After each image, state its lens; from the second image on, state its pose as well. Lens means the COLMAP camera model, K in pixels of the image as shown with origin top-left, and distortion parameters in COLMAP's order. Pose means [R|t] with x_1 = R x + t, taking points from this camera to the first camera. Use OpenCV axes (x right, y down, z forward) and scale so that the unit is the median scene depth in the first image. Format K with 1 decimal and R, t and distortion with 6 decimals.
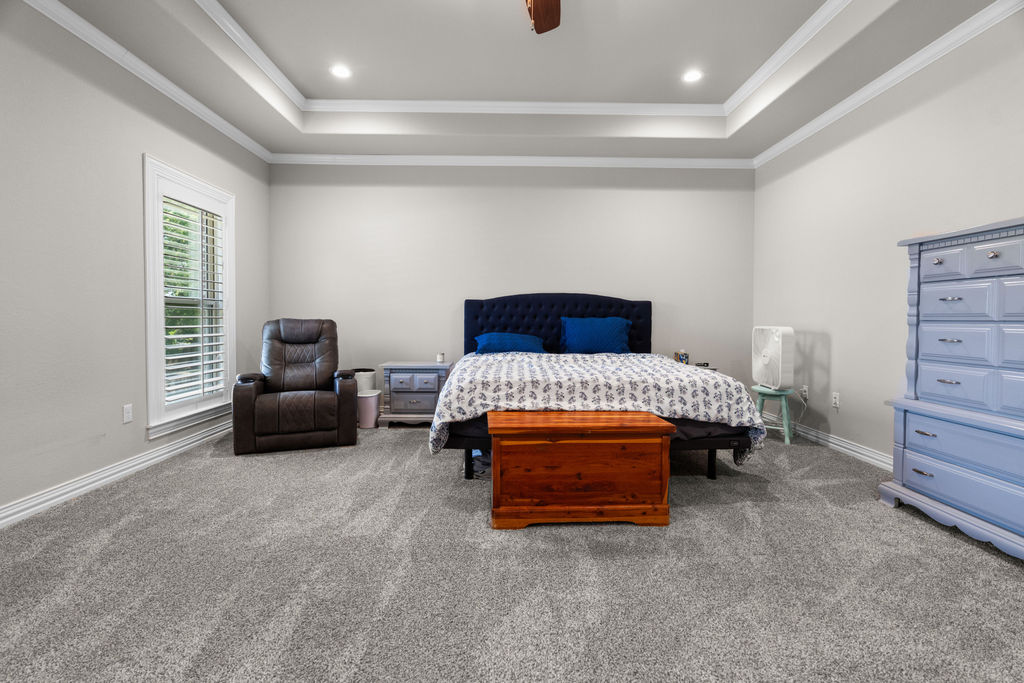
lens RADIAL K [[463.1, 0, 509.3], [0, 463.1, 335.9], [0, 0, 1]] dist [-0.007627, 0.000743]
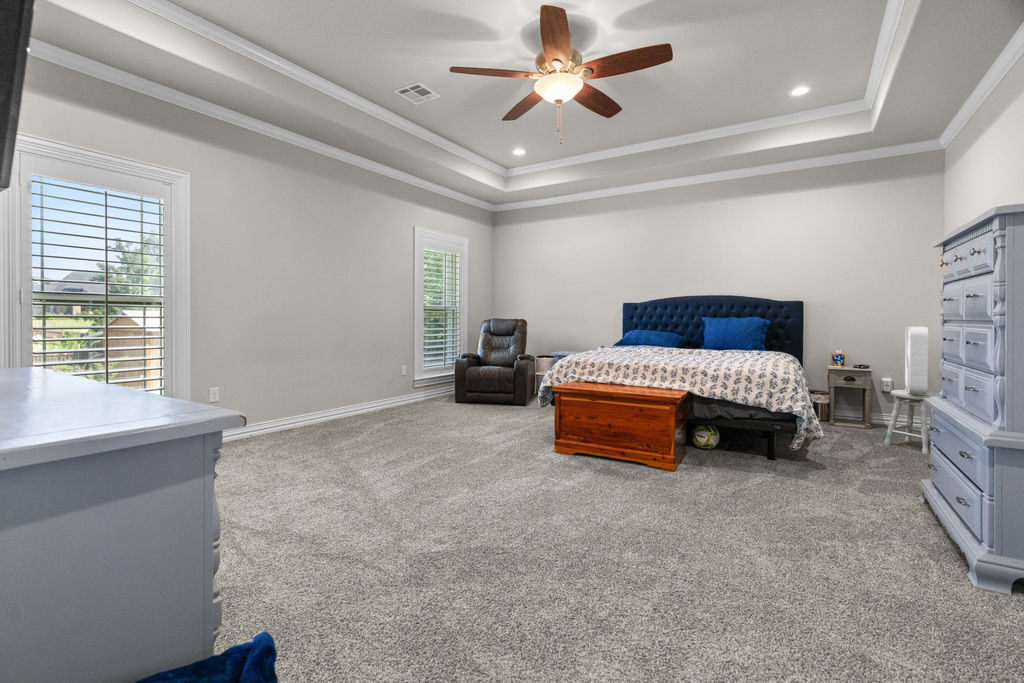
lens RADIAL K [[463.1, 0, 509.3], [0, 463.1, 335.9], [0, 0, 1]] dist [-0.007627, 0.000743]
pose [[0.836686, 0.019971, -0.547319, 0.562237], [-0.020454, 0.999777, 0.005214, 0.014301], [0.547301, 0.006832, 0.836908, -0.328627]]
